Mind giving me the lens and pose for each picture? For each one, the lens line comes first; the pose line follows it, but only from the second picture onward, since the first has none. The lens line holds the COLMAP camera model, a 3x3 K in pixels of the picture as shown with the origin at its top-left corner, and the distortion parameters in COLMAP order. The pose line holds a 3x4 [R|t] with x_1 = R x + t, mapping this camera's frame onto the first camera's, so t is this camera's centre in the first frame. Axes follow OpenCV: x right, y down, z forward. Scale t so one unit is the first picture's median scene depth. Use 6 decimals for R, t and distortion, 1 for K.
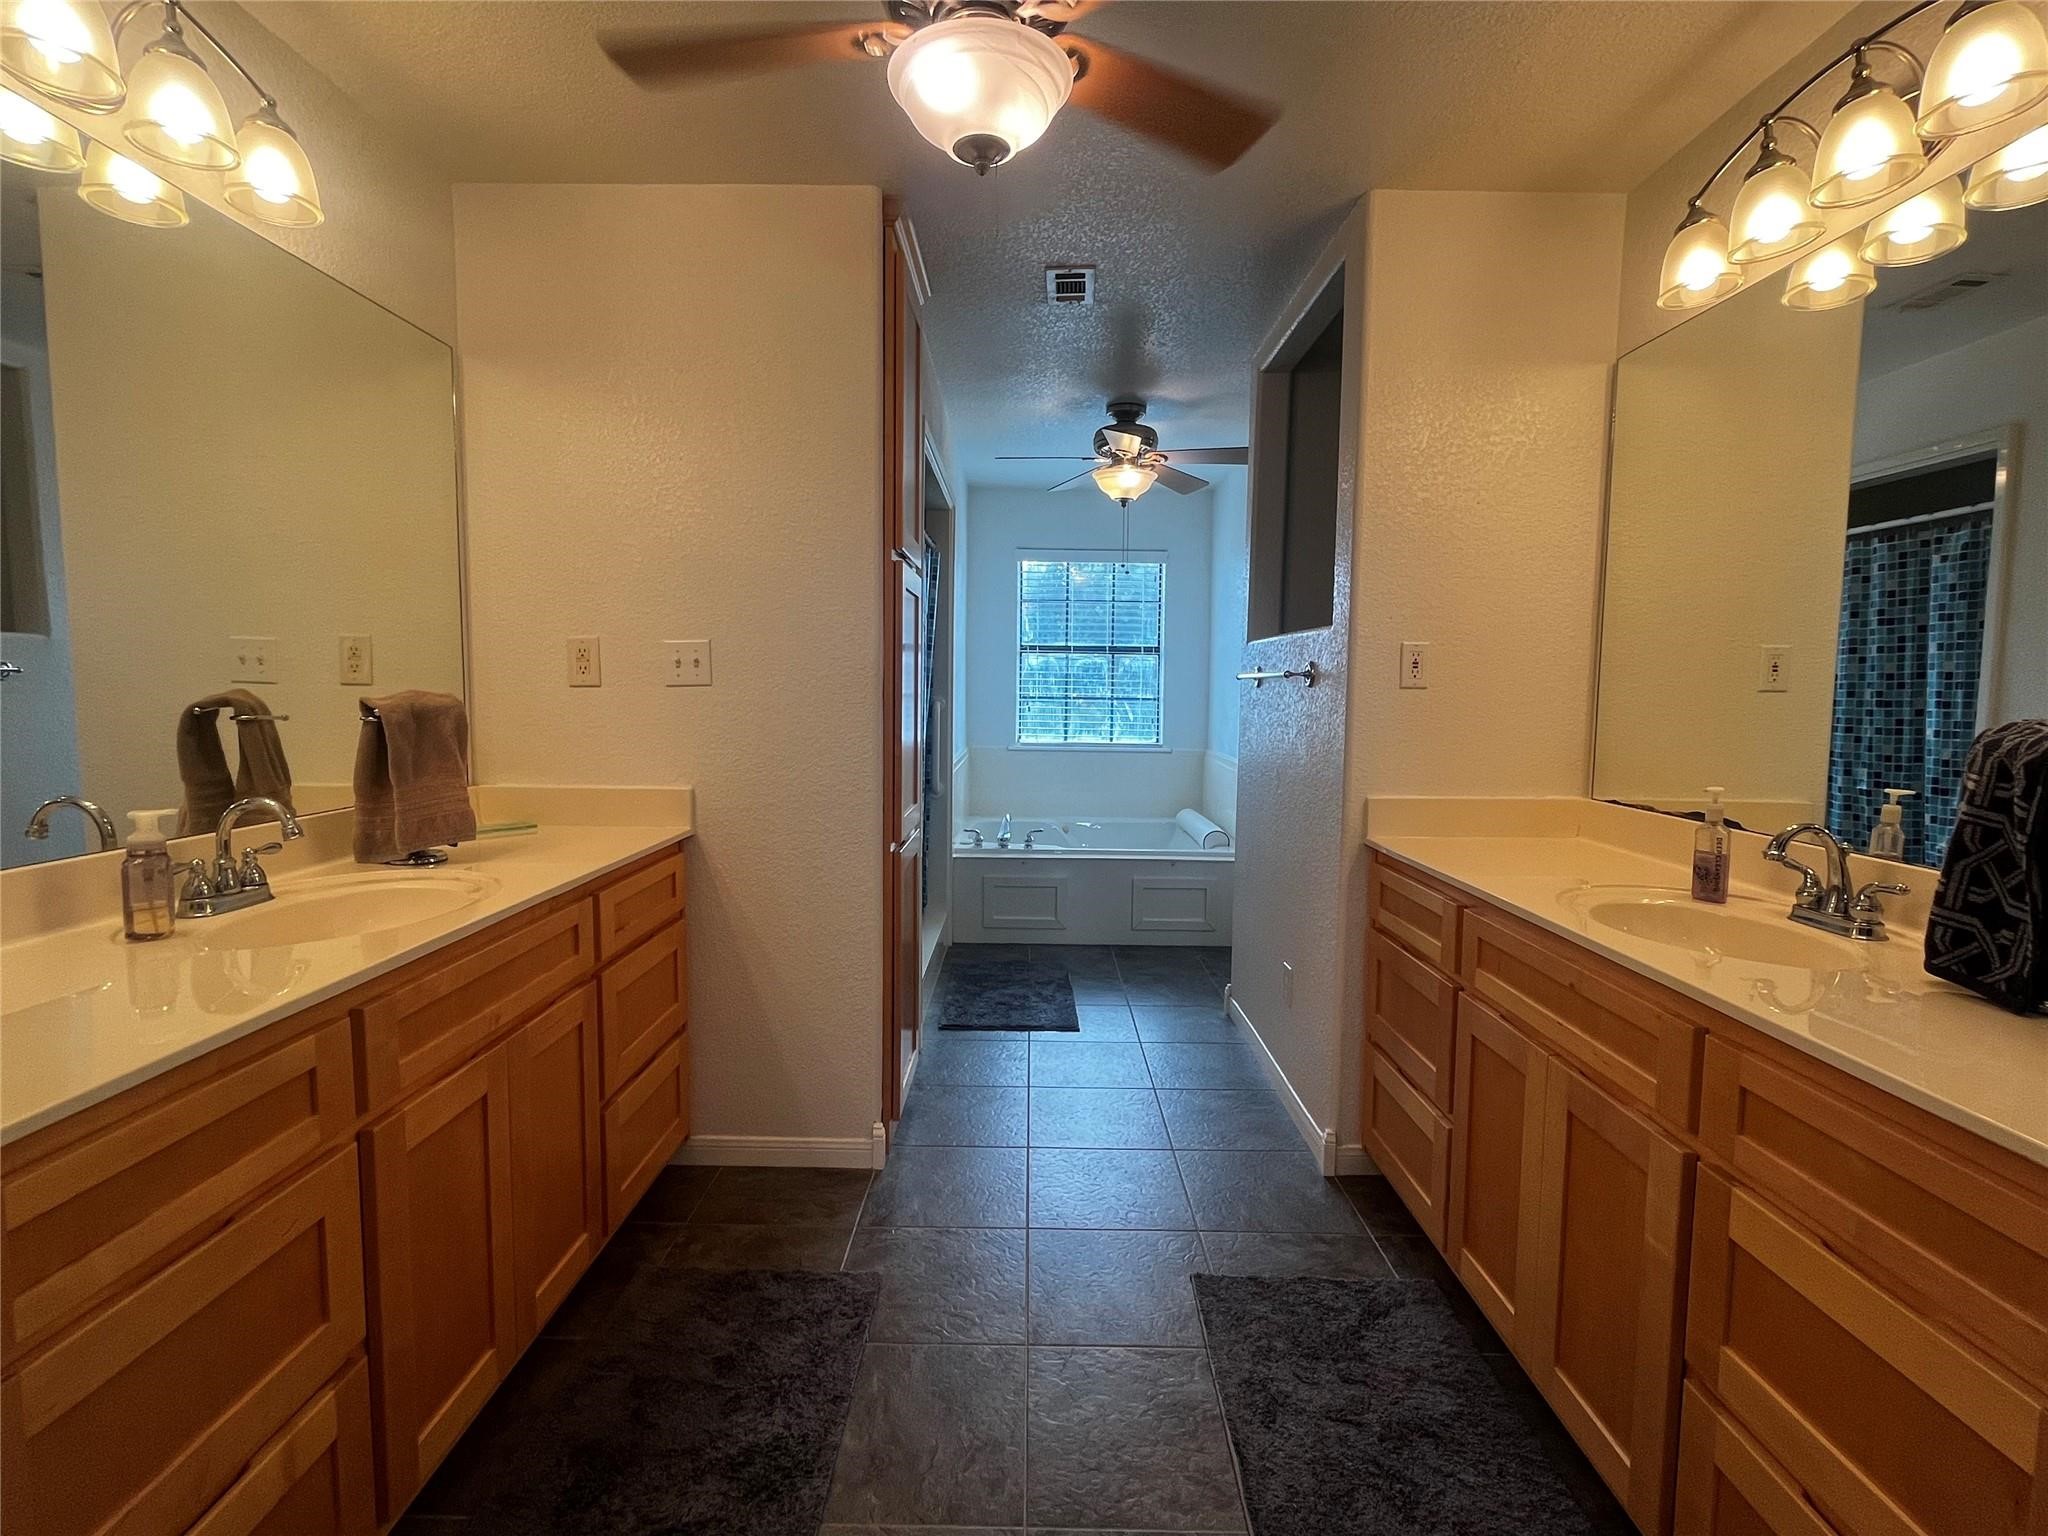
lens RADIAL K [[960.5, 0, 1021.9], [0, 960.5, 763.8], [0, 0, 1]] dist [-0.000594, 0.000718]
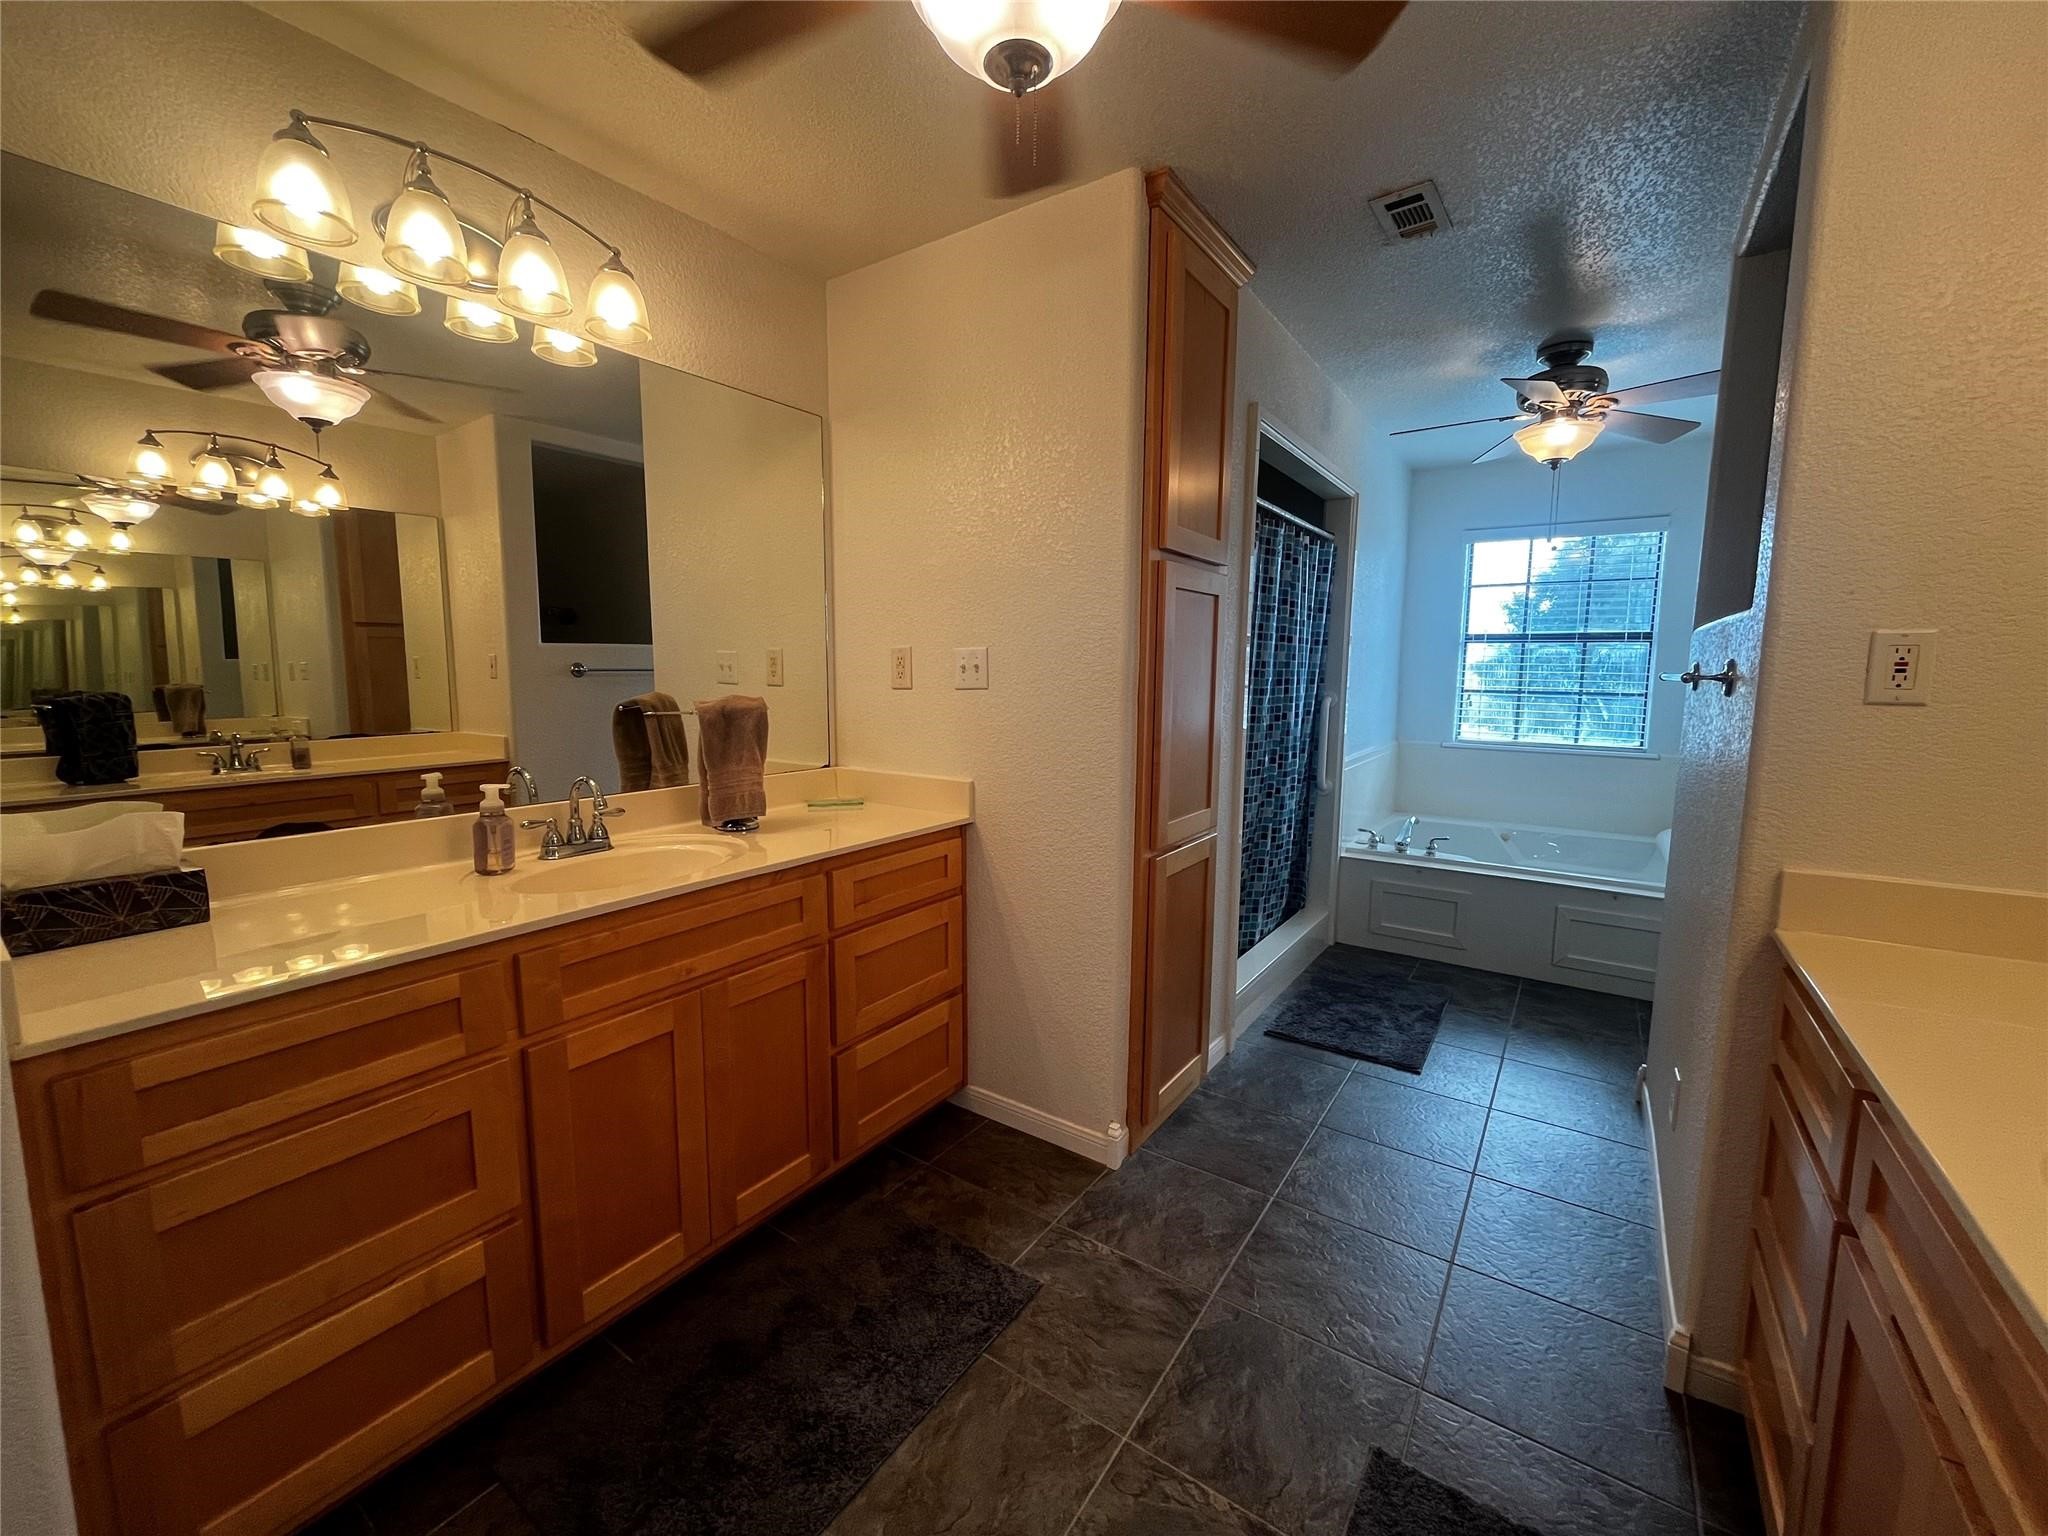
lens RADIAL K [[822.8, 0, 1023.3], [0, 822.8, 764.3], [0, 0, 1]] dist [0.001237, -0.001340]
pose [[0.827316, 0.061087, -0.558406, 0.246259], [-0.042762, 0.998034, 0.045825, -0.041560], [0.560107, -0.014033, 0.828301, 0.248690]]
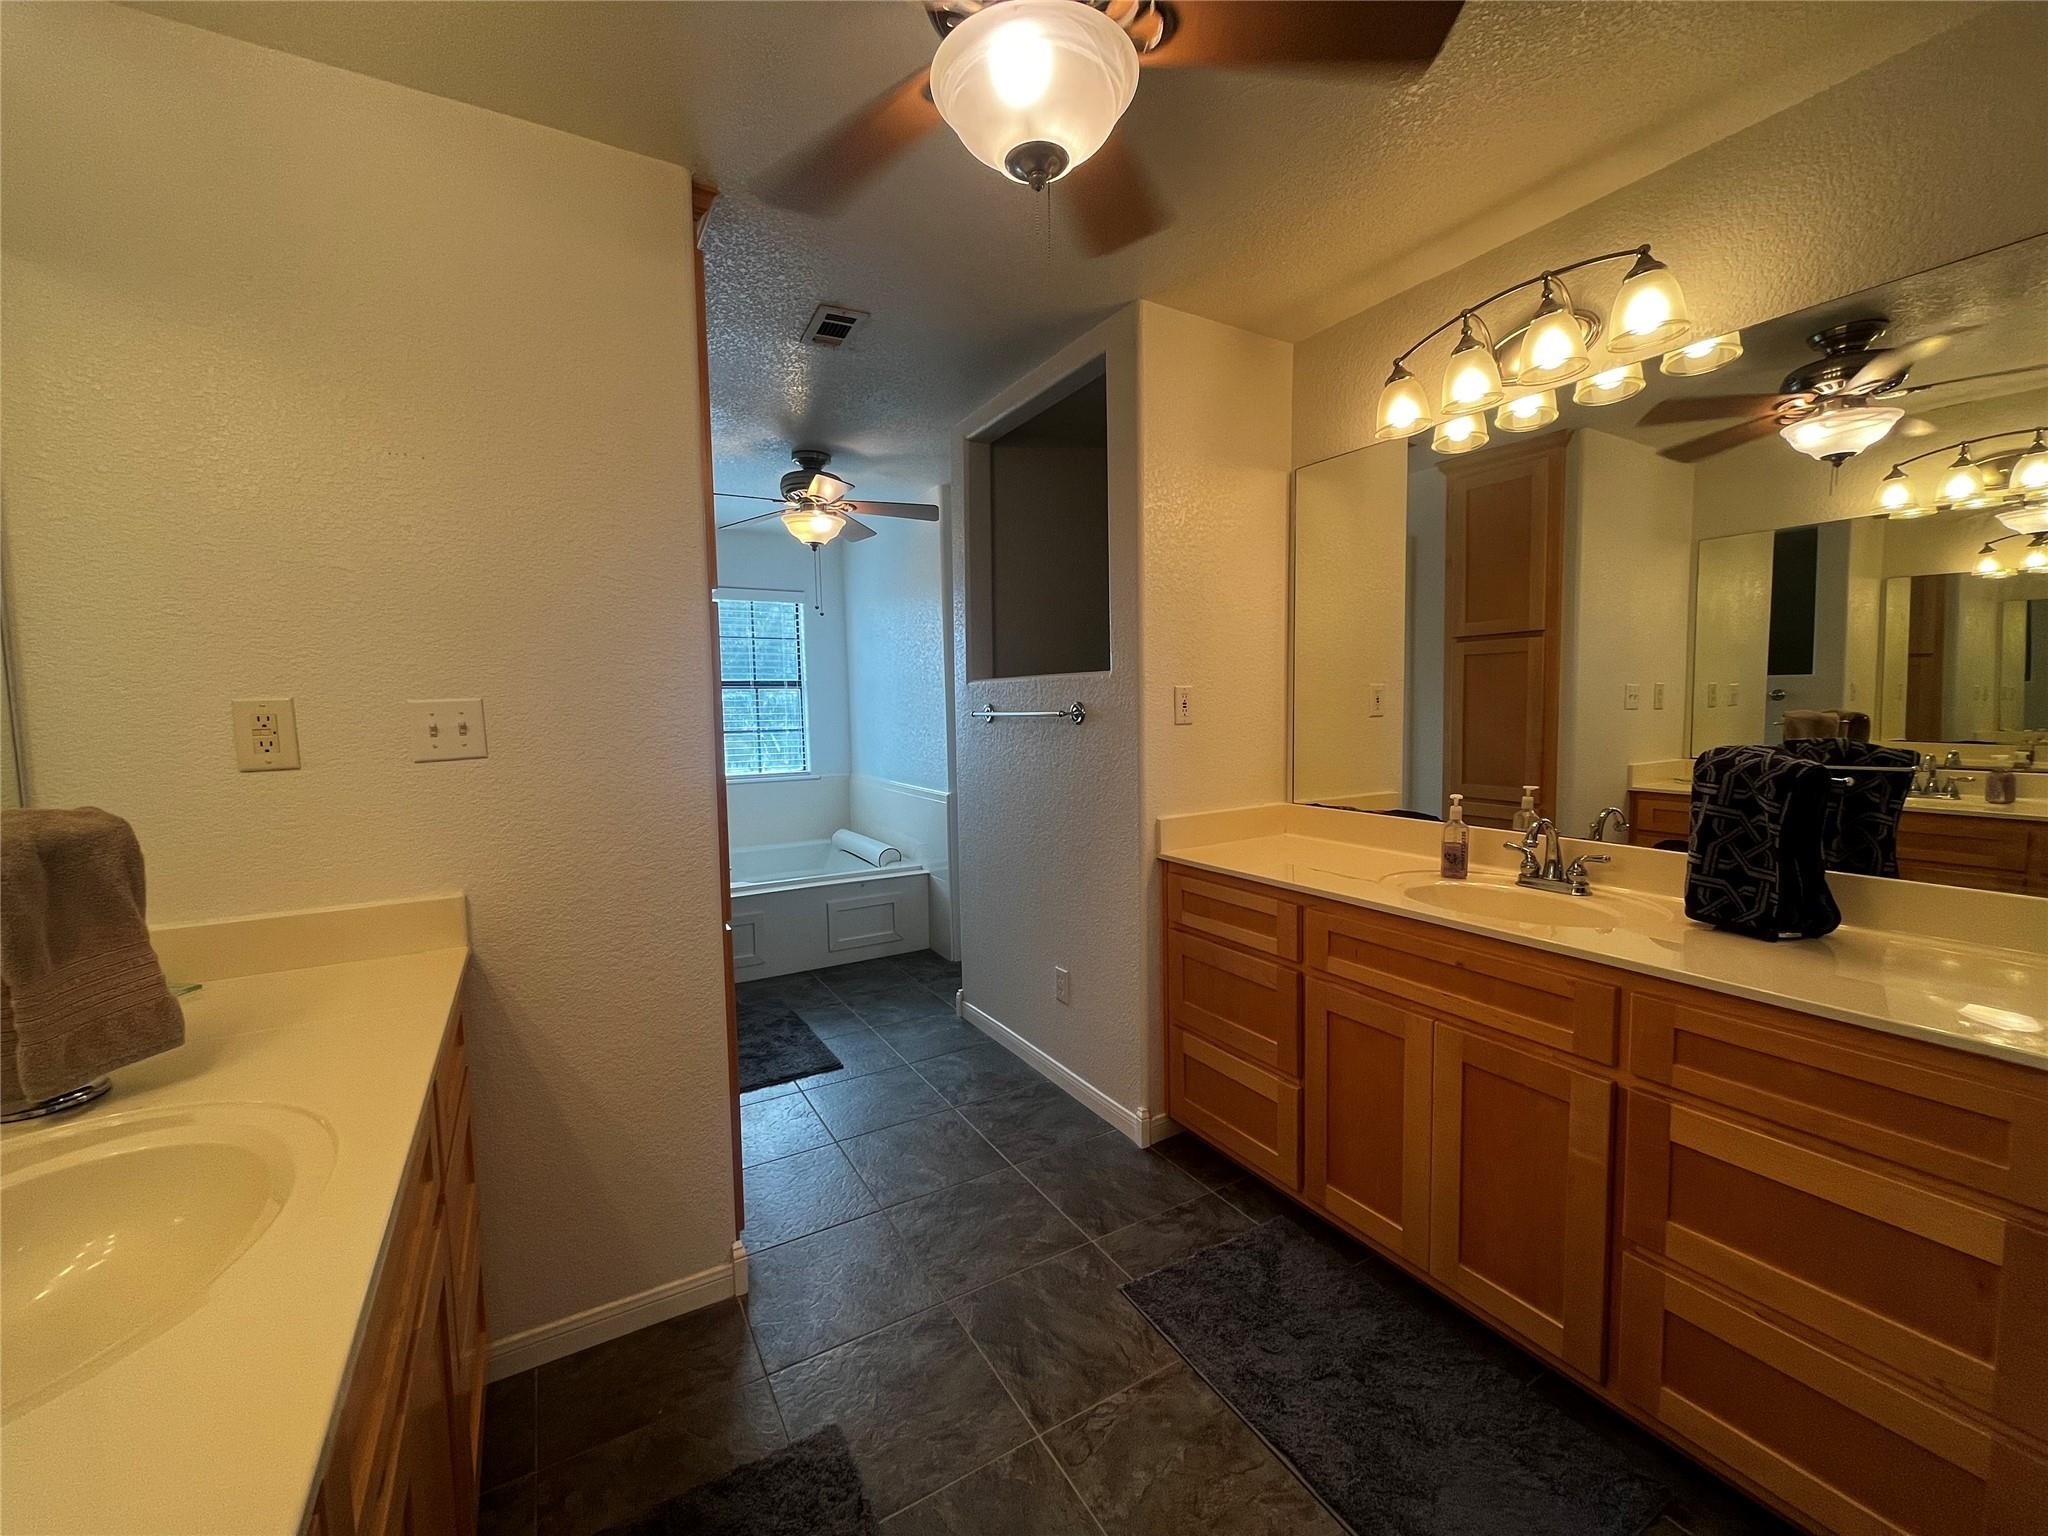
lens RADIAL K [[822.8, 0, 1019.2], [0, 822.8, 765.6], [0, 0, 1]] dist [0.001237, -0.001340]
pose [[0.859947, -0.065798, 0.506124, -0.297932], [0.069356, 0.997522, 0.011840, -0.054745], [-0.505648, 0.024921, 0.862380, 0.223475]]
